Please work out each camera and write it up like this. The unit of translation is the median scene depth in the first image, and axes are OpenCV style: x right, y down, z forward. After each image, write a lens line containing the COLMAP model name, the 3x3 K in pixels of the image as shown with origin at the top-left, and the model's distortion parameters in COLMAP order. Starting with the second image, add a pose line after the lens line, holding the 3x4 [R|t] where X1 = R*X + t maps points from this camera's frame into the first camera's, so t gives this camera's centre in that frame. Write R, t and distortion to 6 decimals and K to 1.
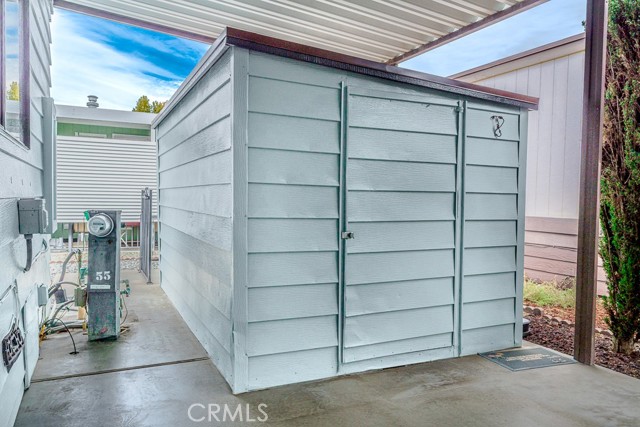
lens RADIAL K [[461.0, 0, 320.0], [0, 461.0, 213.5], [0, 0, 1]] dist [-0.000062, -0.000070]
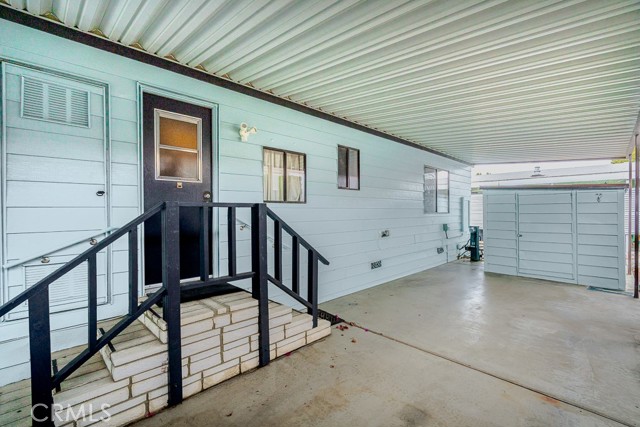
lens RADIAL K [[294.2, 0, 320.0], [0, 294.2, 213.5], [0, 0, 1]] dist [0.000701, 0.000108]
pose [[0.317705, -0.016916, -0.948039, 1.525987], [-0.022621, 0.999421, -0.025413, -0.023714], [0.947920, 0.029519, 0.317138, -1.045964]]
